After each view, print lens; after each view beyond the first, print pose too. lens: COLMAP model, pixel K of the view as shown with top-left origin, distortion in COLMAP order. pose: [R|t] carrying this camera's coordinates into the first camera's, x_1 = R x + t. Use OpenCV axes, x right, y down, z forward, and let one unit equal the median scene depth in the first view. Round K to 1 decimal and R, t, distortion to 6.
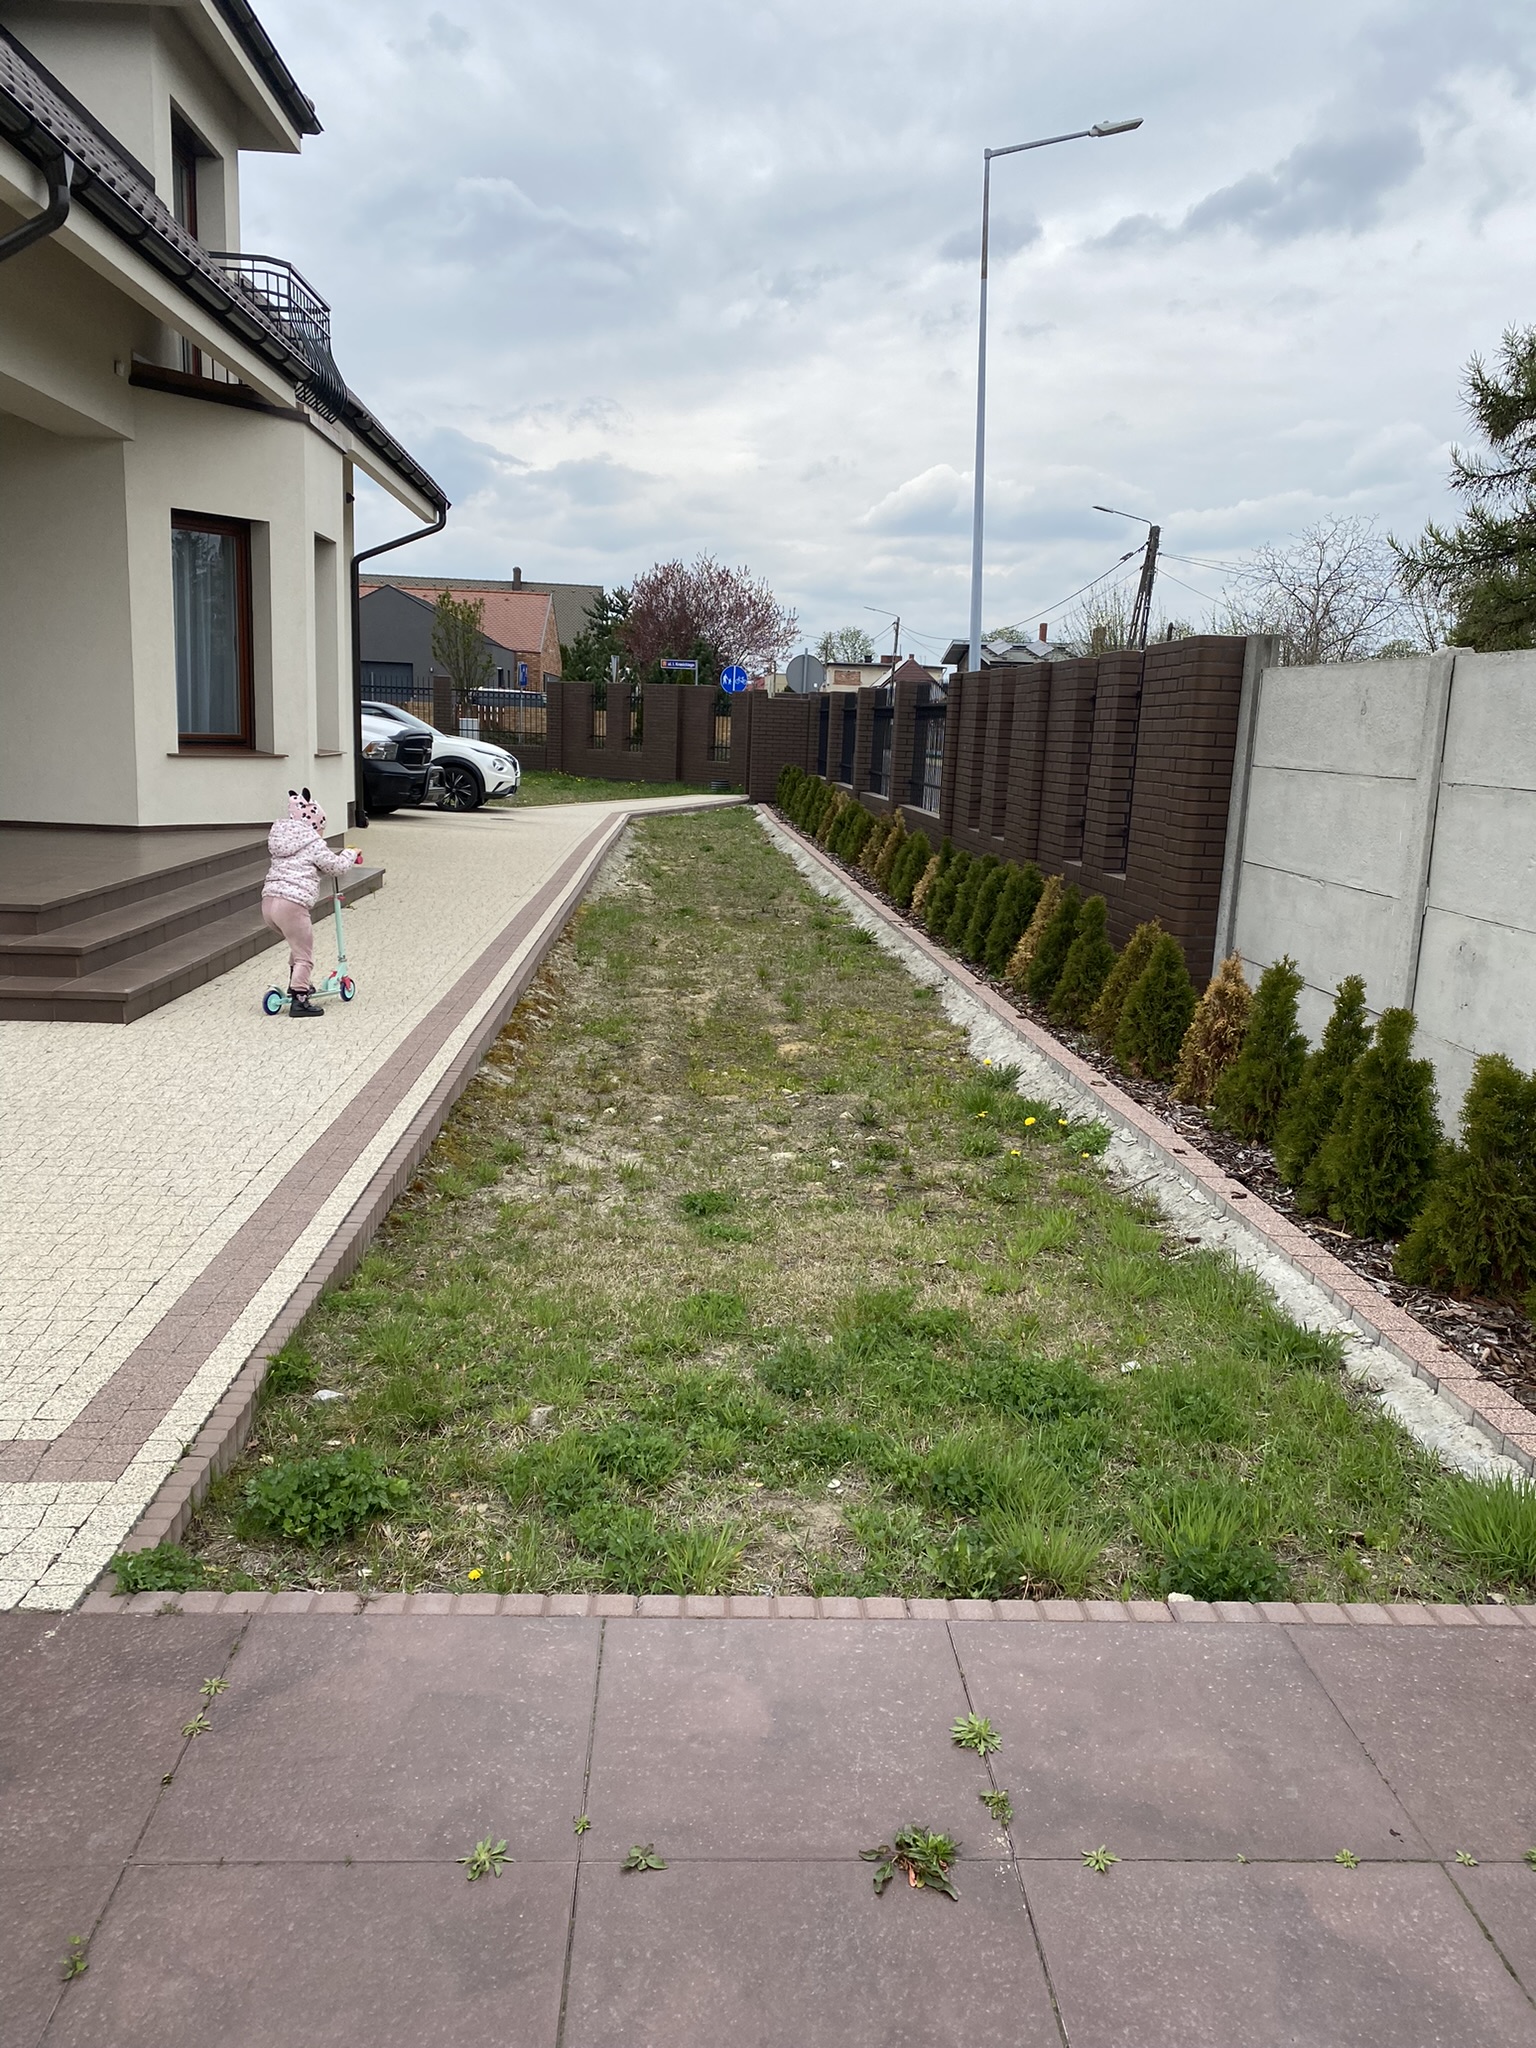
lens RADIAL K [[1551.0, 0, 768.4], [0, 1551.0, 1017.6], [0, 0, 1]] dist [0.035866, -0.020291]
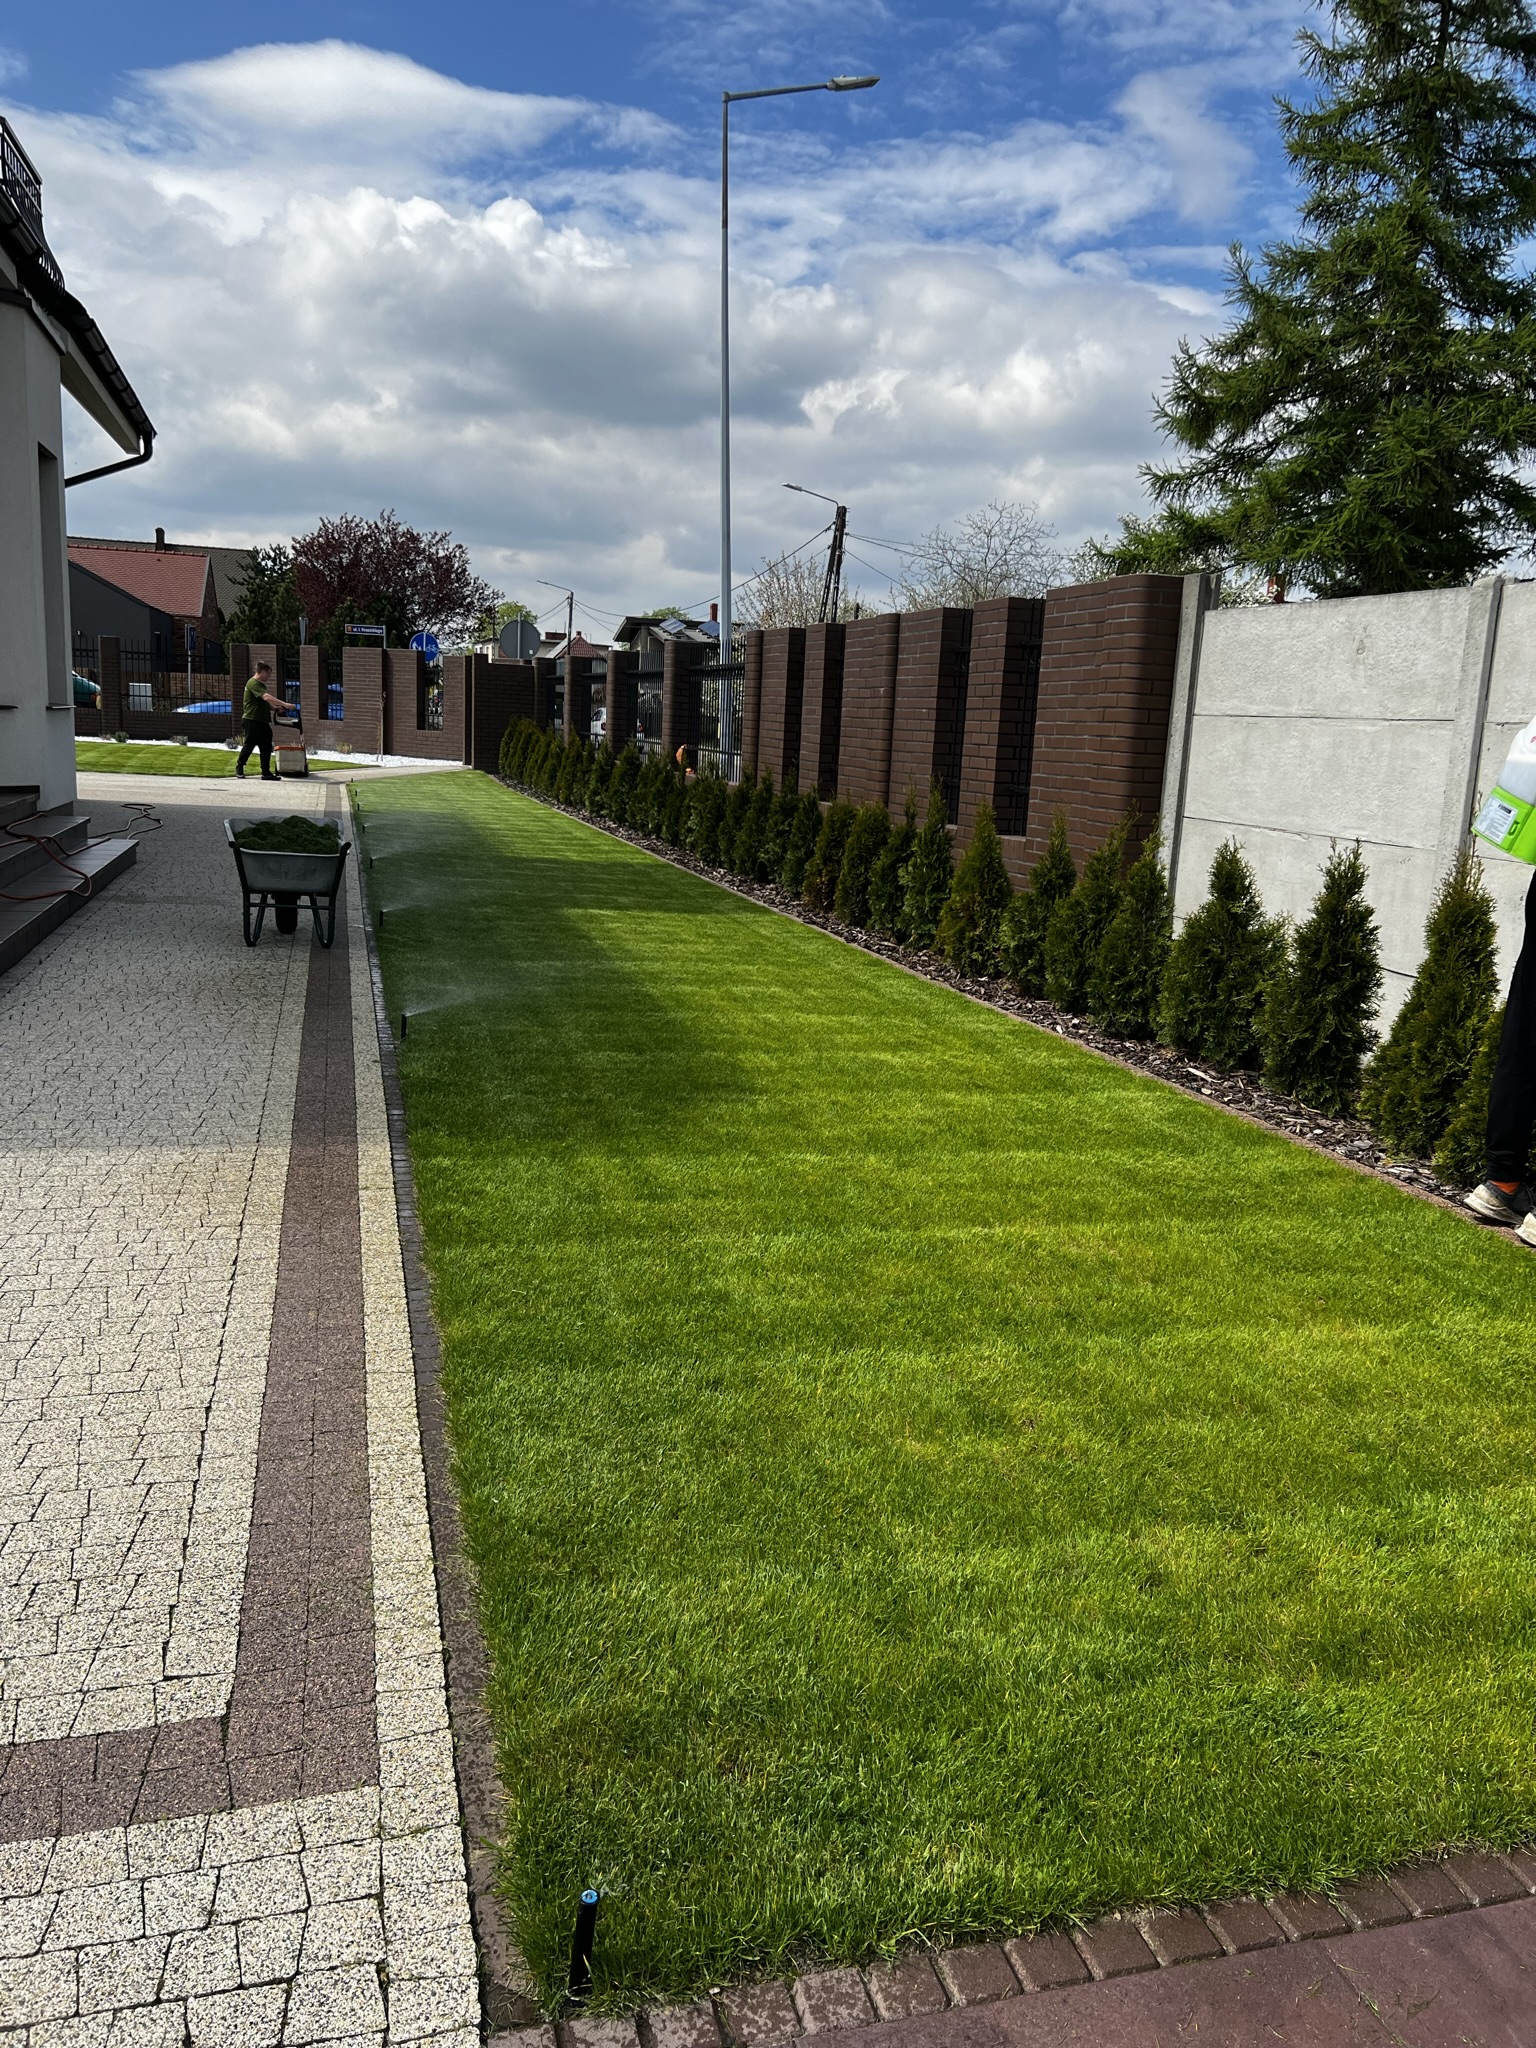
lens RADIAL K [[1528.5, 0, 769.3], [0, 1528.5, 1018.8], [0, 0, 1]] dist [0.059609, -0.066171]
pose [[0.975685, -0.035106, 0.216350, -0.106942], [0.031894, 0.999323, 0.018319, -0.002261], [-0.216847, -0.010973, 0.976144, 0.104595]]
